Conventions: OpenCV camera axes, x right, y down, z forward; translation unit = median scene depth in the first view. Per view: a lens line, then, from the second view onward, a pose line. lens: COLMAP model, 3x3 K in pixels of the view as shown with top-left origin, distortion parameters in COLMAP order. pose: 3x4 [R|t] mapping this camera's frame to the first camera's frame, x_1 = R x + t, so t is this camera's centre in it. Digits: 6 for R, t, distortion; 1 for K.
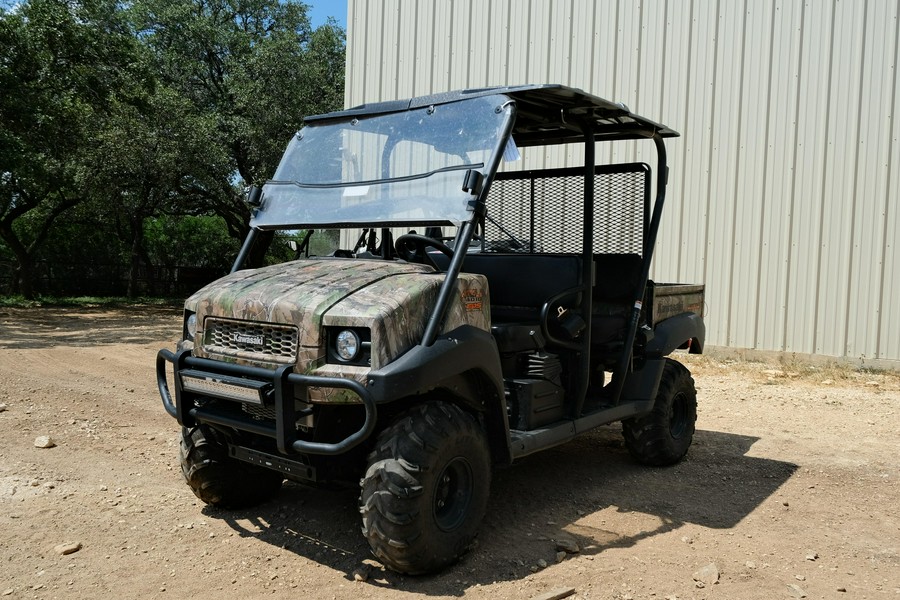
lens RADIAL K [[753.0, 0, 451.5], [0, 753.0, 289.2], [0, 0, 1]] dist [-0.001555, 0.000343]
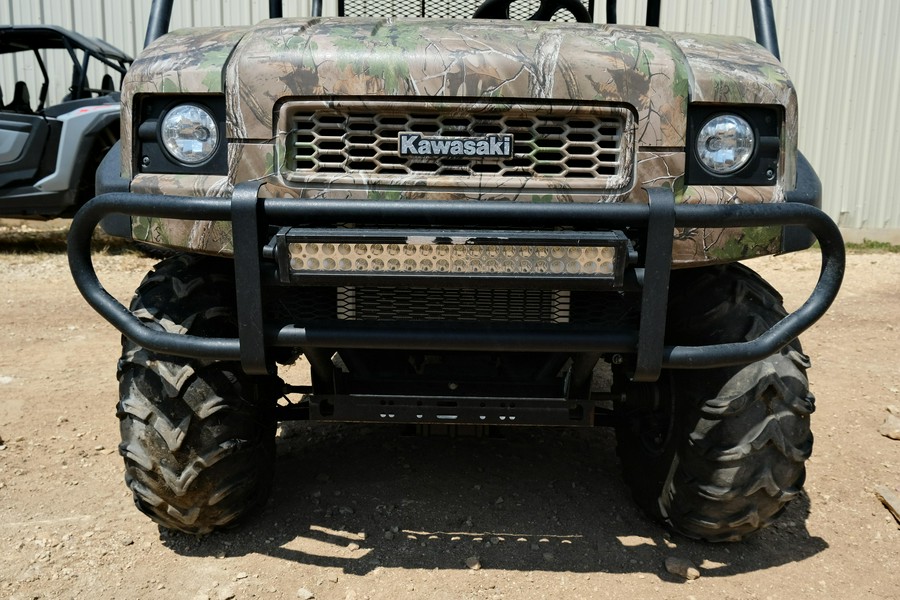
lens RADIAL K [[707.4, 0, 449.5], [0, 707.4, 295.3], [0, 0, 1]] dist [0.001887, 0.001611]
pose [[0.790955, -0.112356, 0.601471, -0.525344], [0.021337, 0.987463, 0.156401, 0.087358], [-0.611503, -0.110873, 0.783436, 0.674959]]
